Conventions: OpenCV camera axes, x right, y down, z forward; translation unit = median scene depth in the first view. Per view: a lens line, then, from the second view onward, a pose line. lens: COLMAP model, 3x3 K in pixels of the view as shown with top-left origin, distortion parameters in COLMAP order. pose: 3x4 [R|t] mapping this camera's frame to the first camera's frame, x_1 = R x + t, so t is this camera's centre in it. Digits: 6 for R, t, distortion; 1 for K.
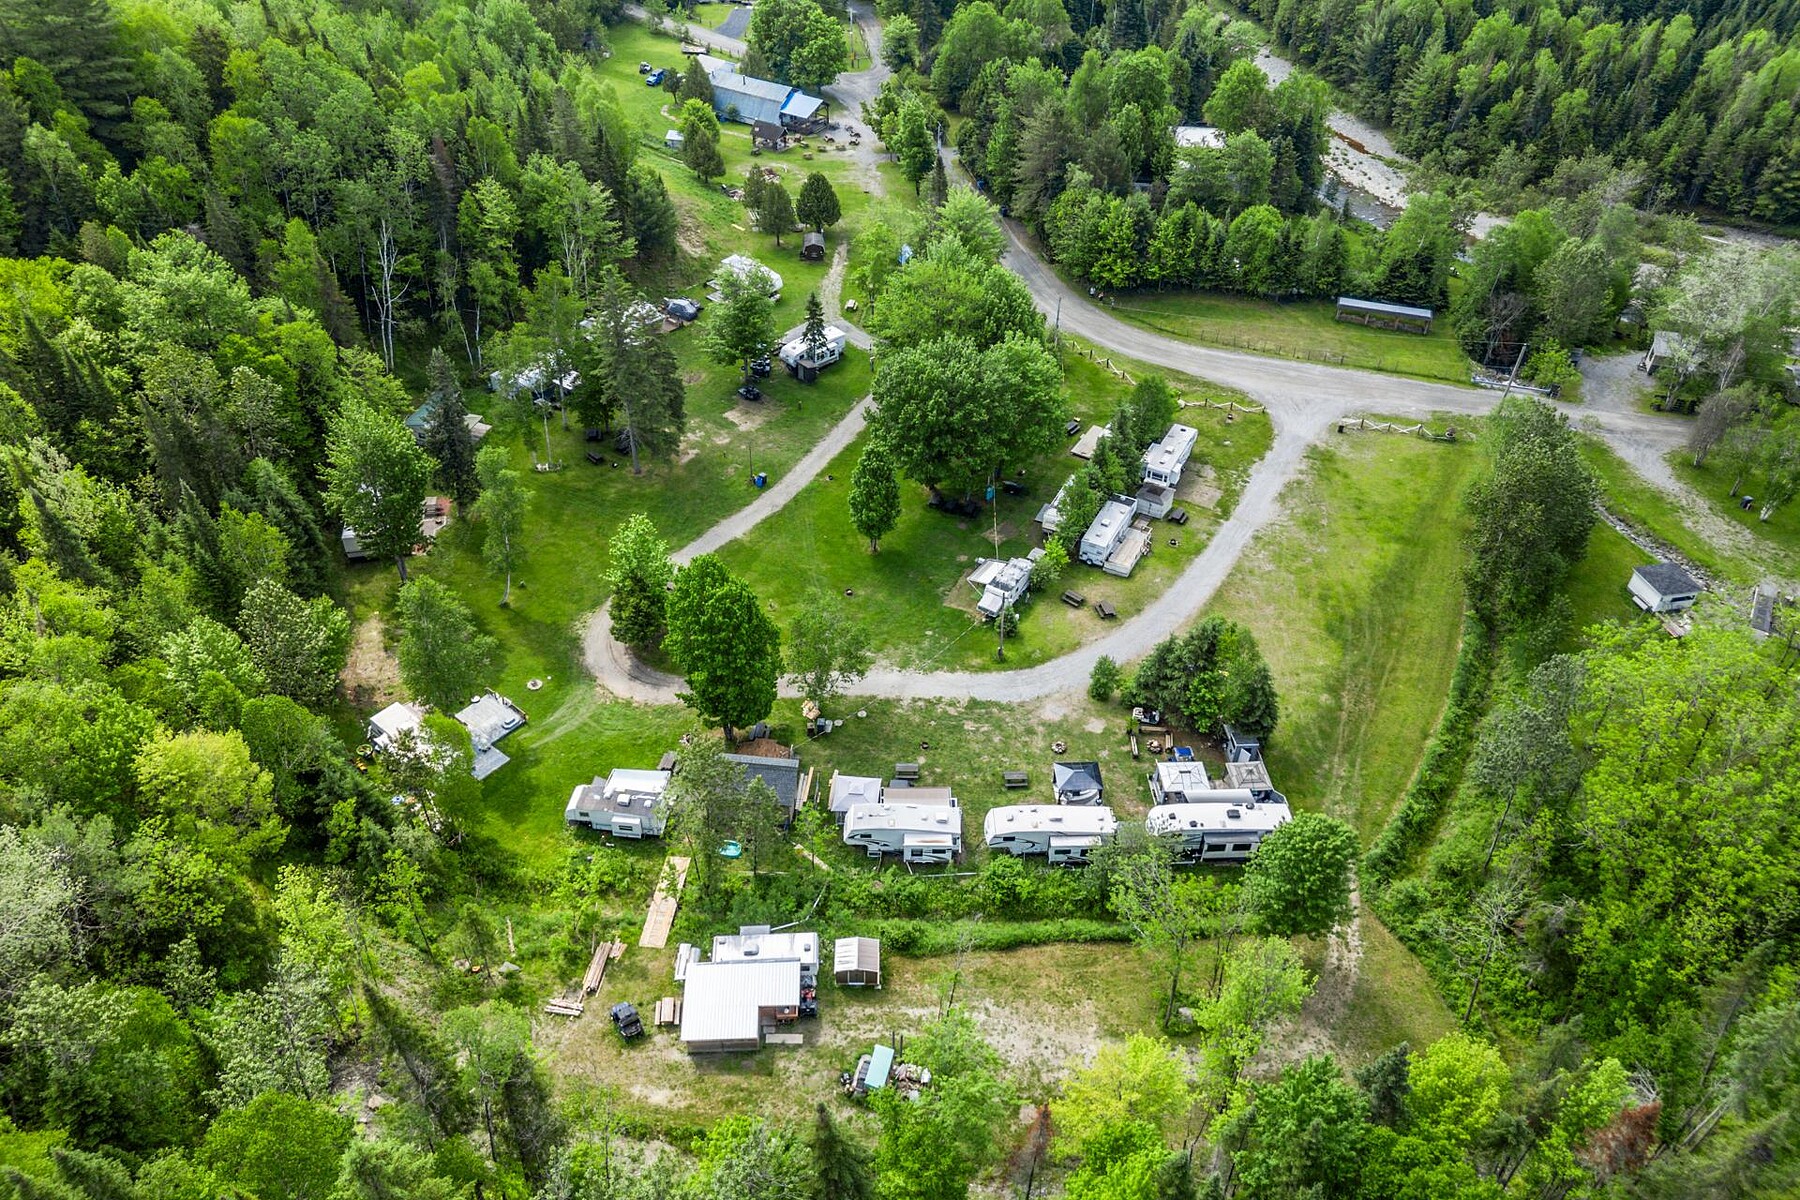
lens RADIAL K [[1268.3, 0, 900.1], [0, 1268.3, 616.3], [0, 0, 1]] dist [-0.021690, 0.002161]
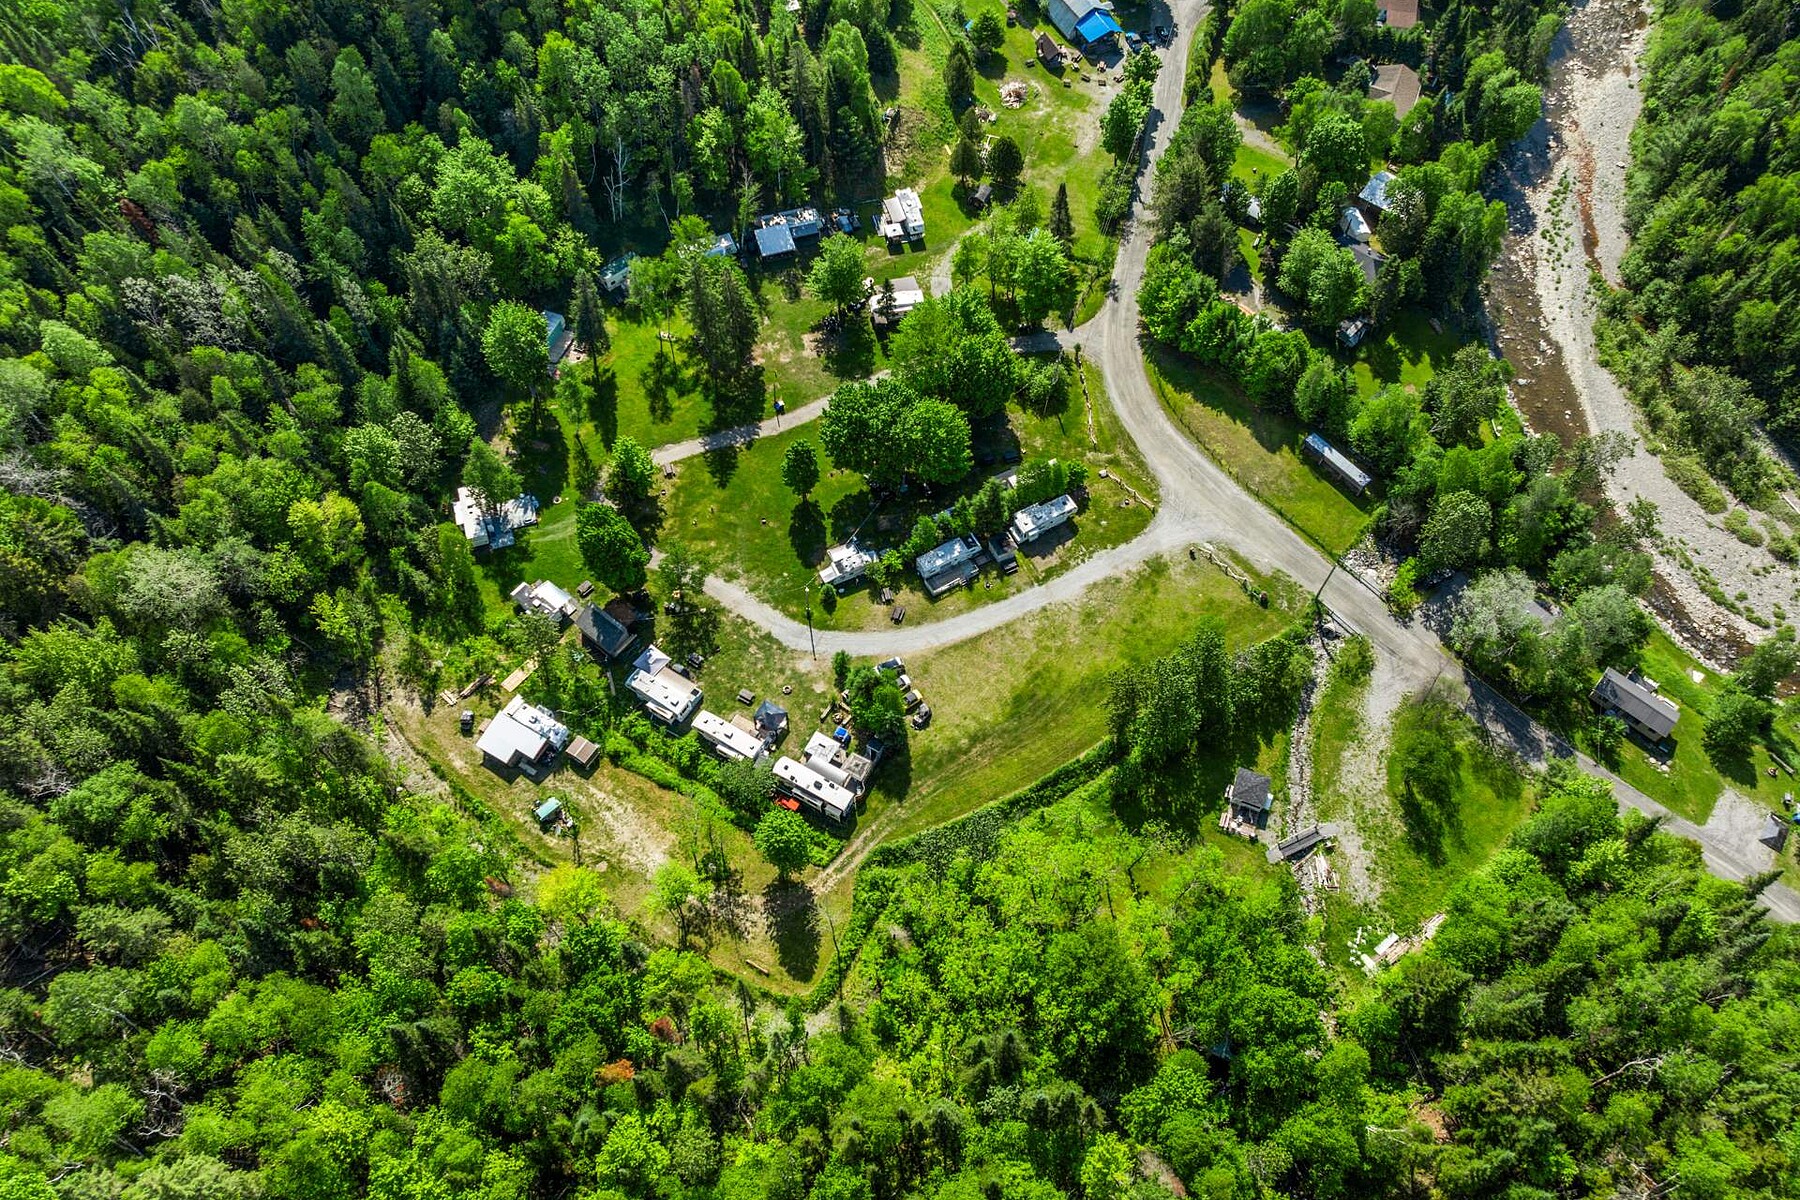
lens RADIAL K [[1268.3, 0, 906.9], [0, 1268.3, 601.7], [0, 0, 1]] dist [-0.021690, 0.002161]
pose [[0.846771, 0.461019, -0.265406, 0.579274], [-0.353384, 0.860427, 0.367130, -0.583833], [0.397616, -0.217085, 0.891502, -0.314454]]
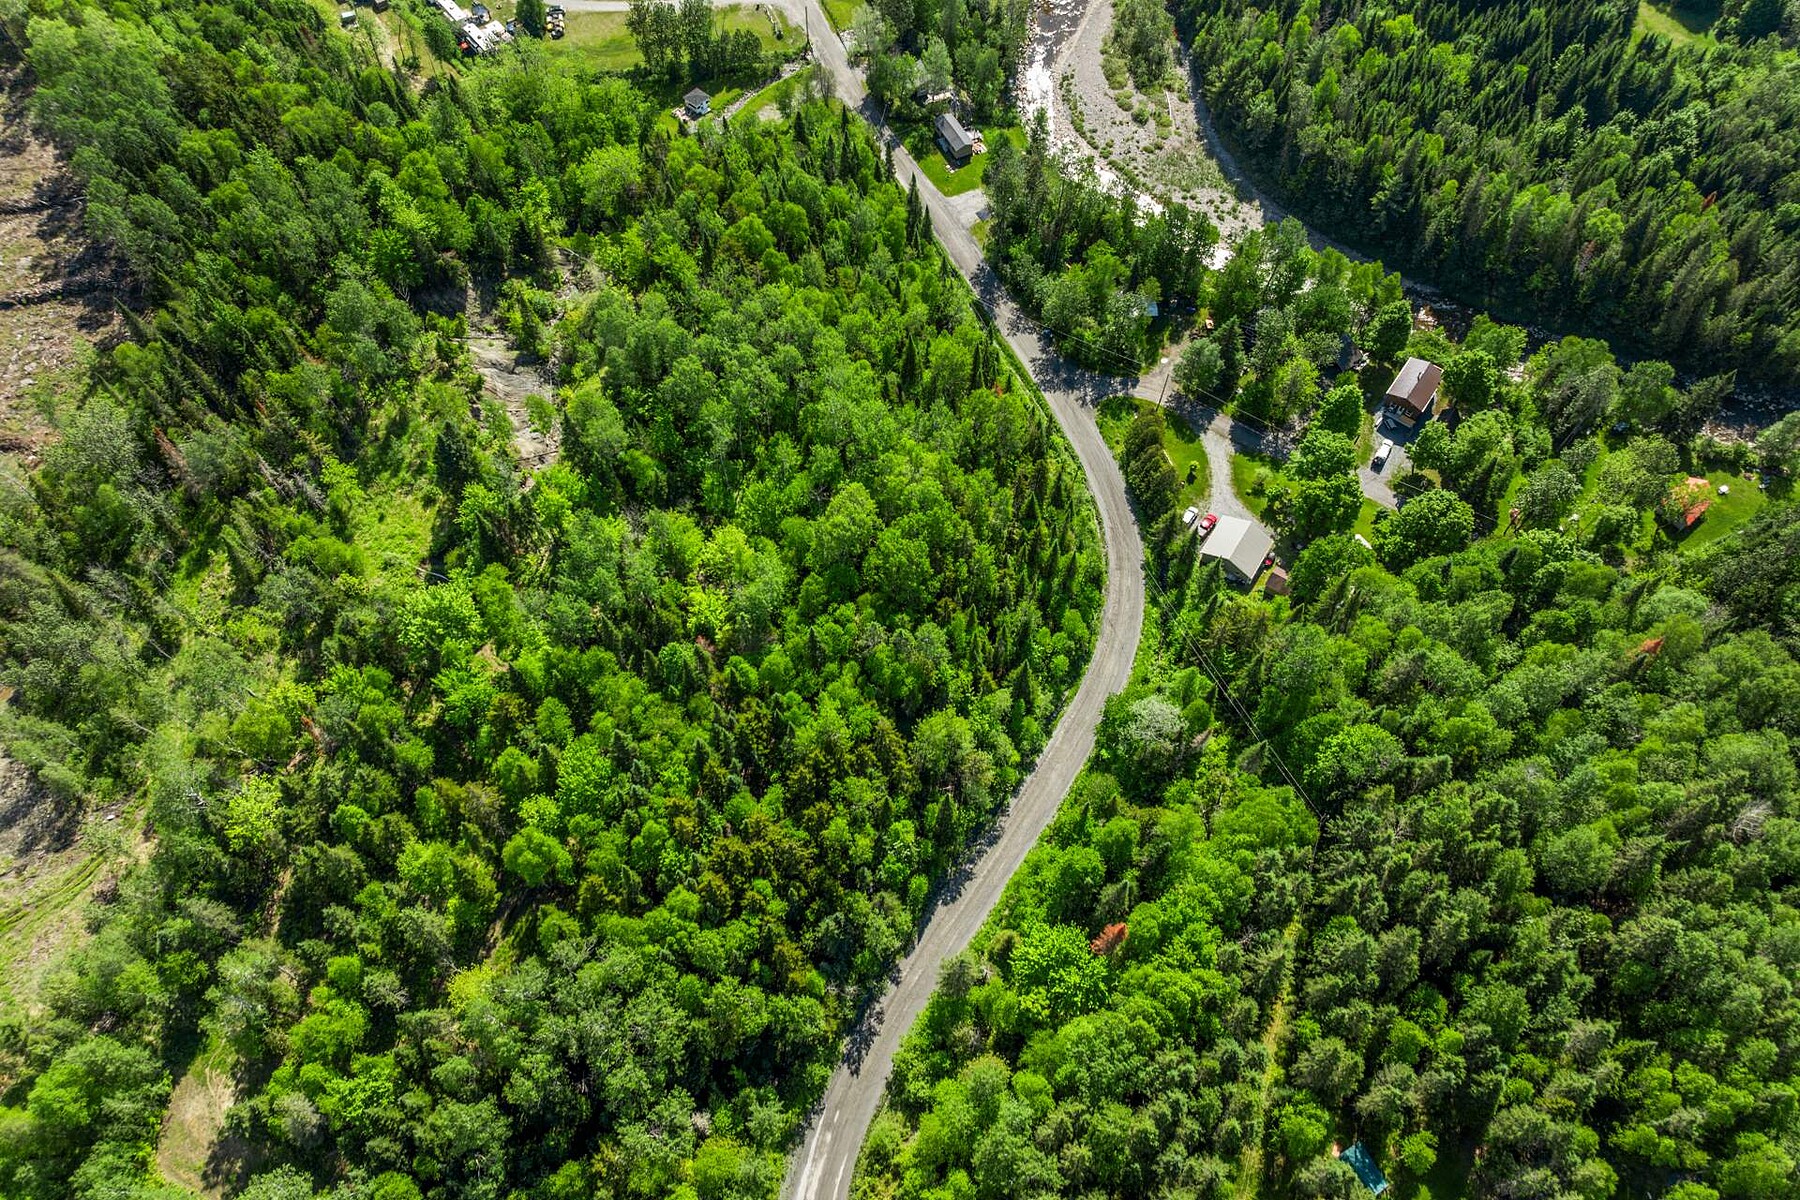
lens RADIAL K [[1268.3, 0, 895.3], [0, 1268.3, 600.0], [0, 0, 1]] dist [-0.021690, 0.002161]
pose [[0.585426, 0.699832, -0.409283, 2.495278], [-0.530265, 0.712407, 0.459668, -0.651689], [0.613266, -0.052073, 0.788158, -0.672865]]
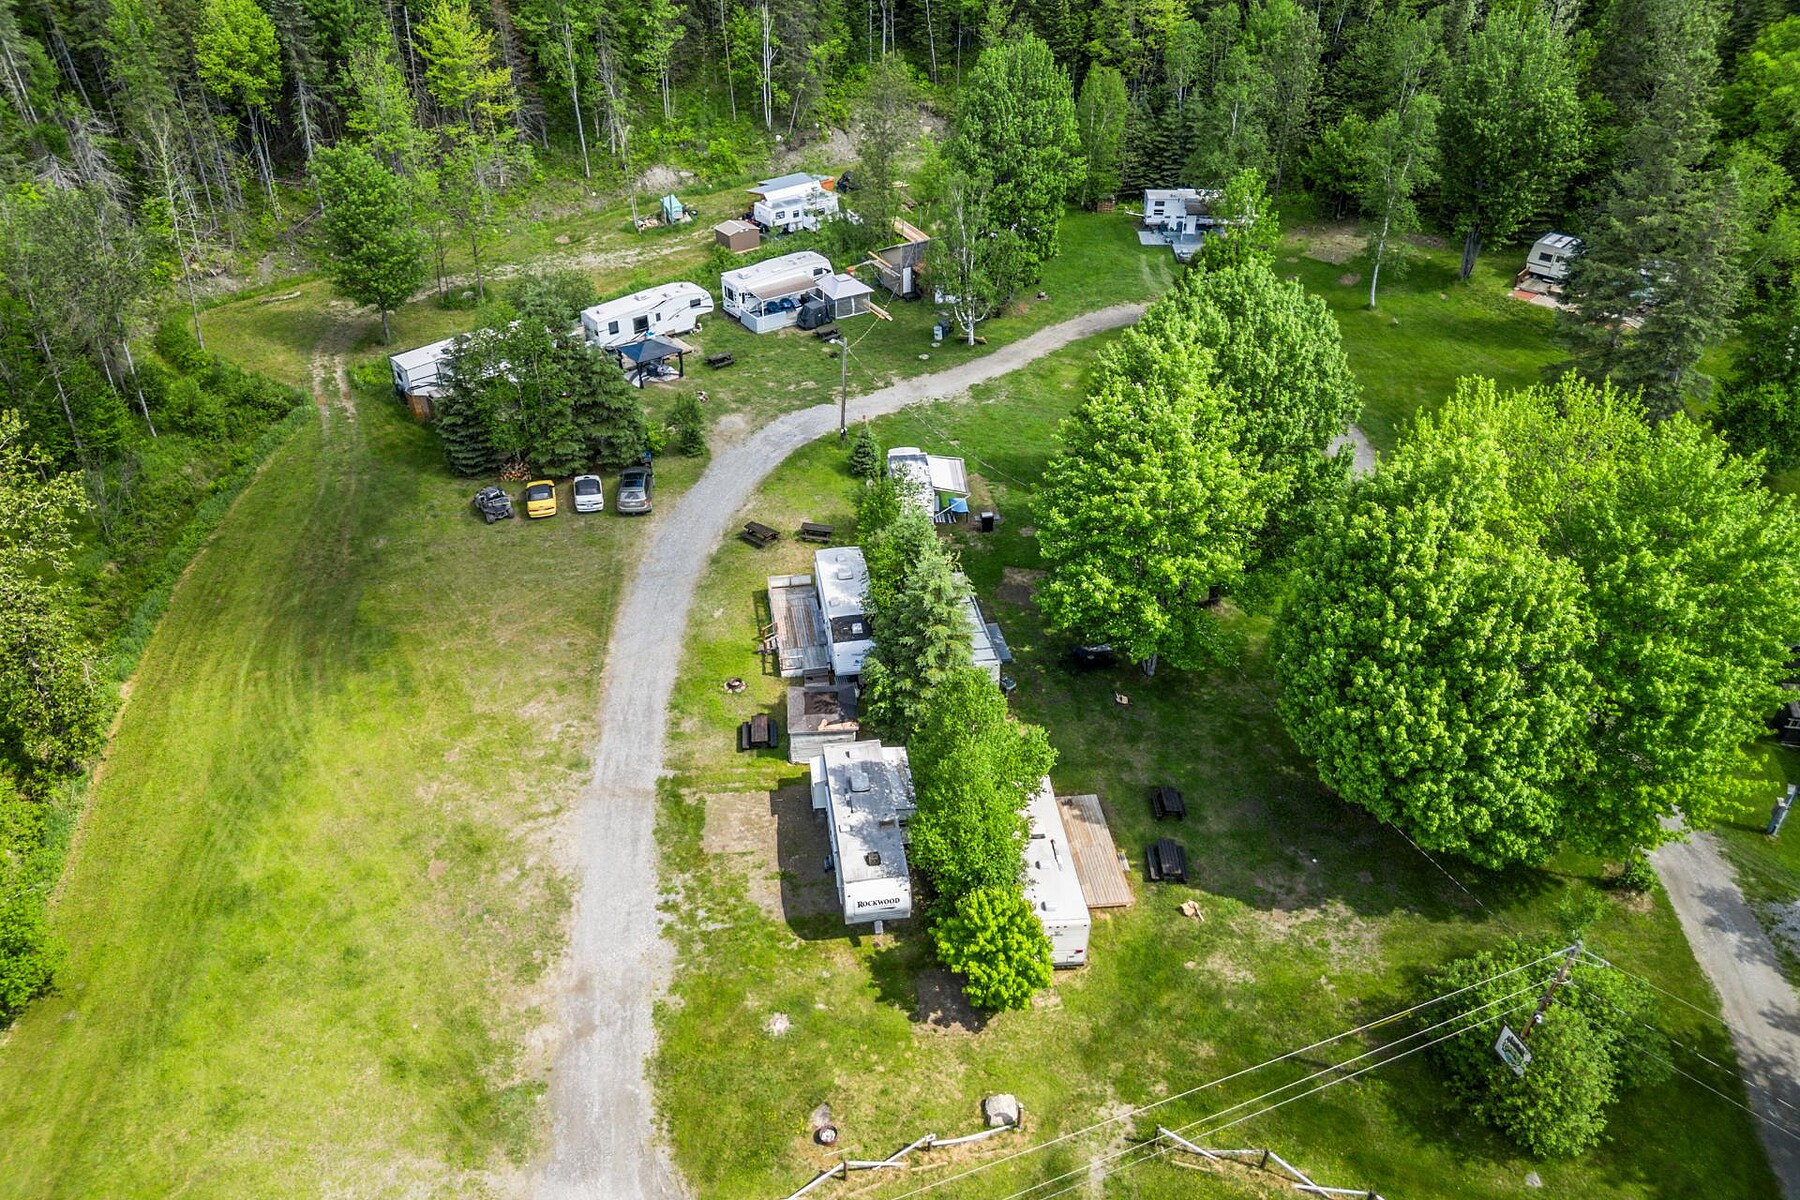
lens RADIAL K [[1268.3, 0, 897.3], [0, 1268.3, 599.0], [0, 0, 1]] dist [-0.021690, 0.002161]
pose [[-0.800385, 0.333110, -0.498419, 0.443278], [-0.399793, 0.322933, 0.857834, -0.570456], [0.446709, 0.885862, -0.125296, 1.182296]]
